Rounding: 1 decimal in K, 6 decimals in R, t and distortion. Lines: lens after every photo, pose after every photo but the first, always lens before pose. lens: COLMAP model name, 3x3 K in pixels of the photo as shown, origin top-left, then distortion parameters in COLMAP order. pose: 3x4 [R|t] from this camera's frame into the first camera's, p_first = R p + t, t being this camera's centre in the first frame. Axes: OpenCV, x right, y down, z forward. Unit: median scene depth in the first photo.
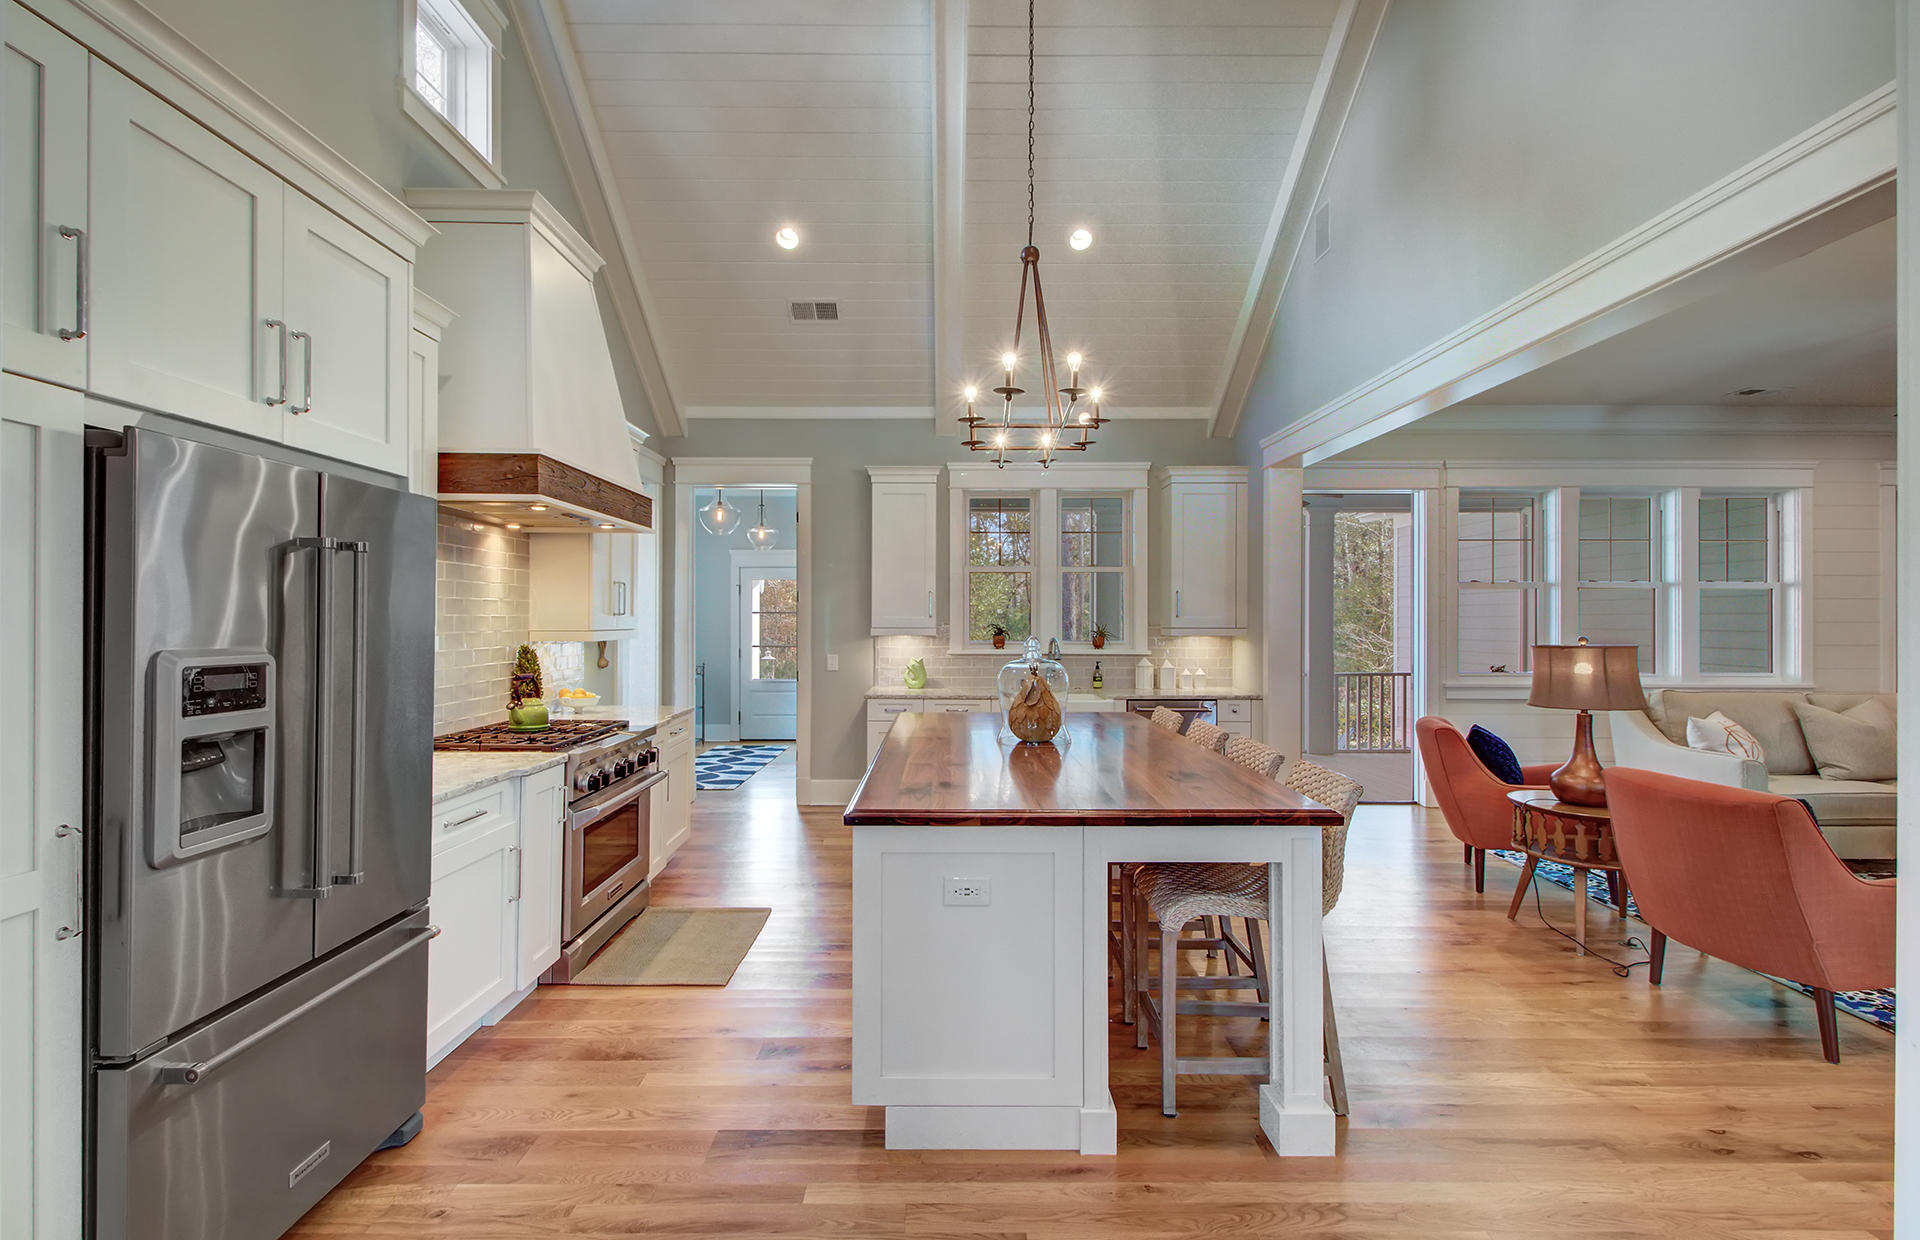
lens RADIAL K [[902.6, 0, 960.0], [0, 902.6, 620.0], [0, 0, 1]] dist [0.000470, -0.000149]
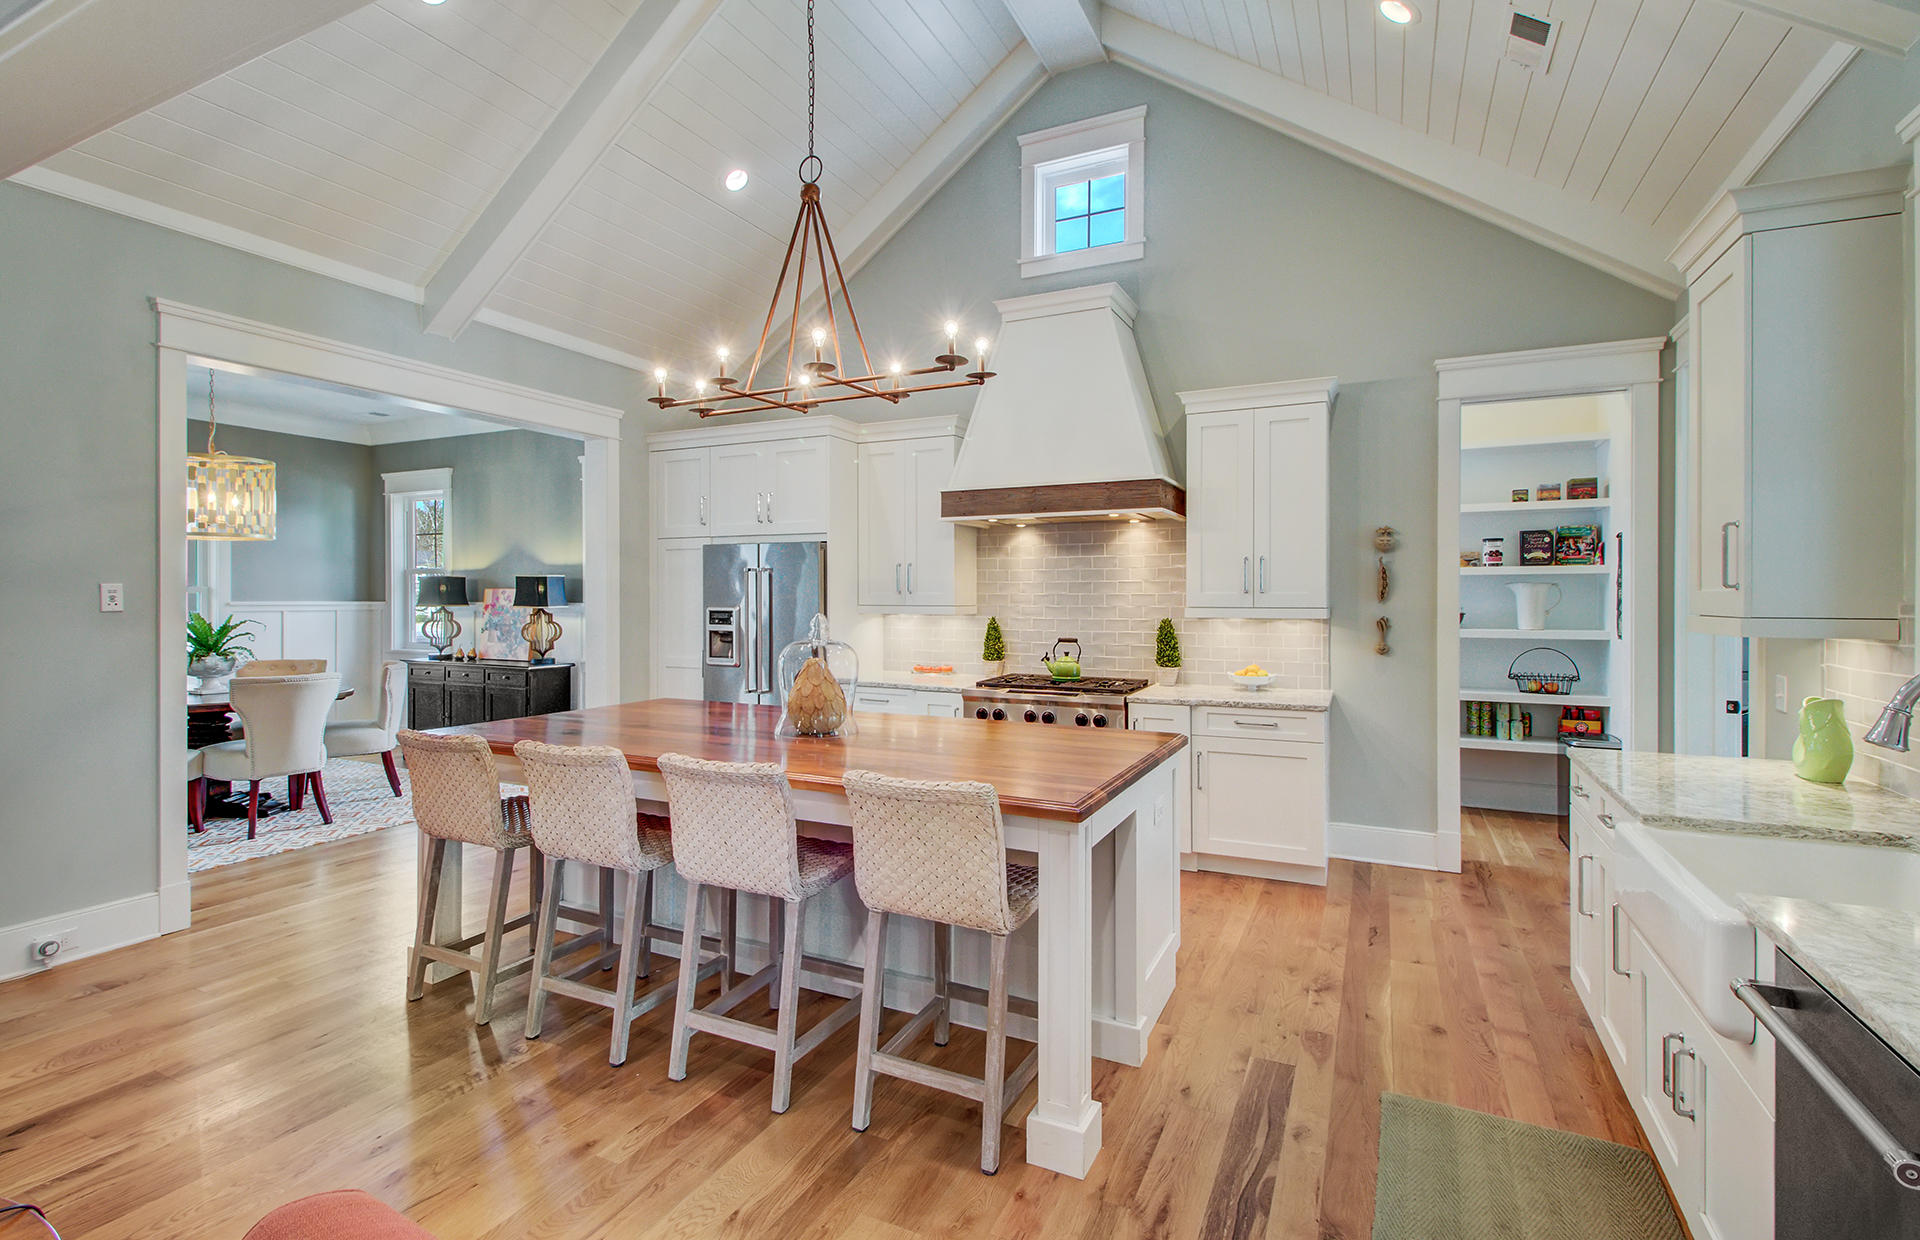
lens RADIAL K [[886.7, 0, 945.1], [0, 886.7, 602.1], [0, 0, 1]] dist [0.000486, -0.000169]
pose [[-0.464446, 0.004309, -0.885591, 0.671432], [0.000104, 0.999988, 0.004811, 0.001196], [0.885602, 0.002142, -0.464441, 1.284501]]
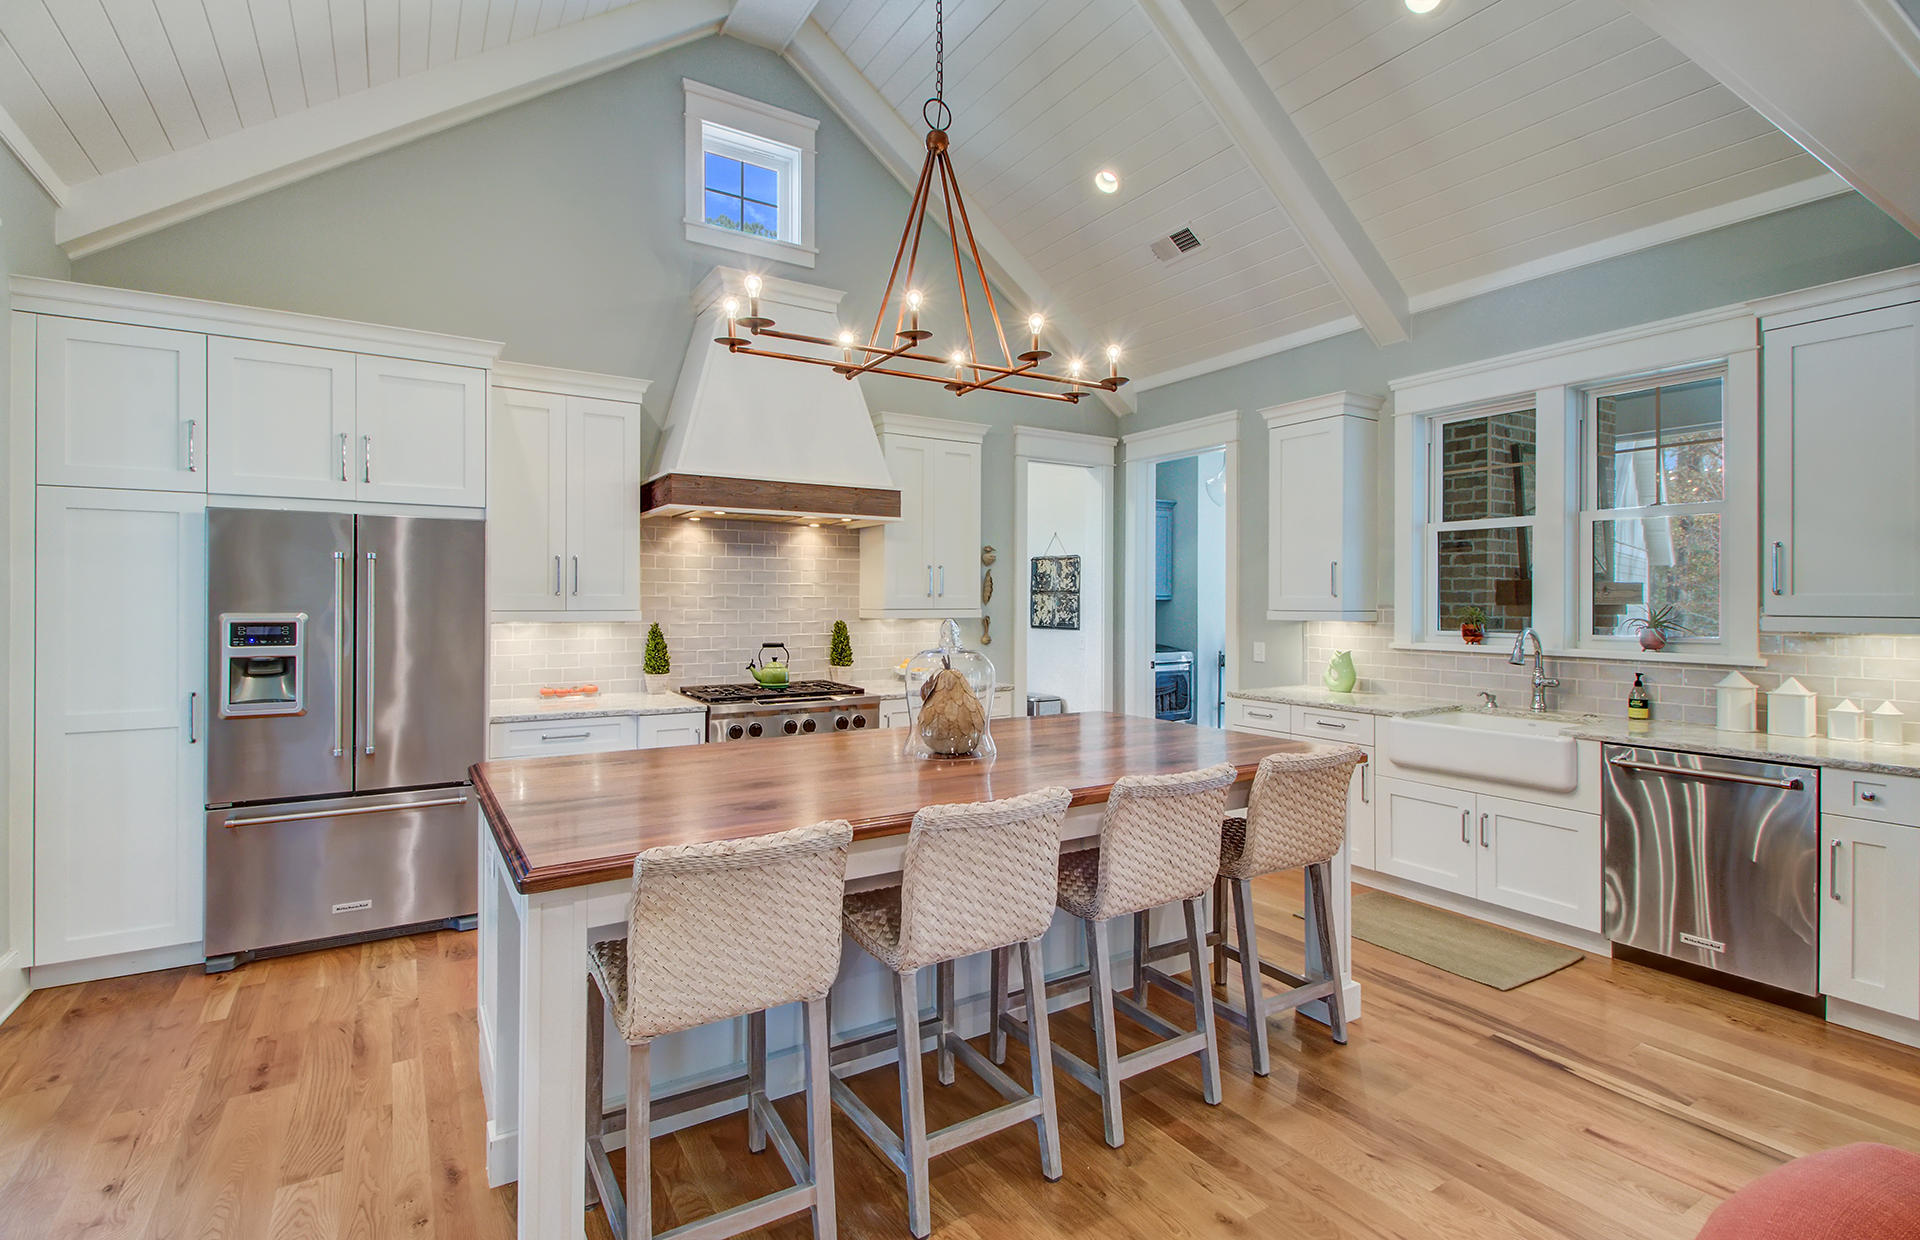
lens RADIAL K [[886.7, 0, 945.1], [0, 886.7, 602.1], [0, 0, 1]] dist [0.000486, -0.000169]
pose [[0.515319, 0.002630, -0.856994, 0.628661], [-0.001357, 0.999997, 0.002253, 0.000241], [0.856997, 0.000002, 0.515321, 0.502923]]
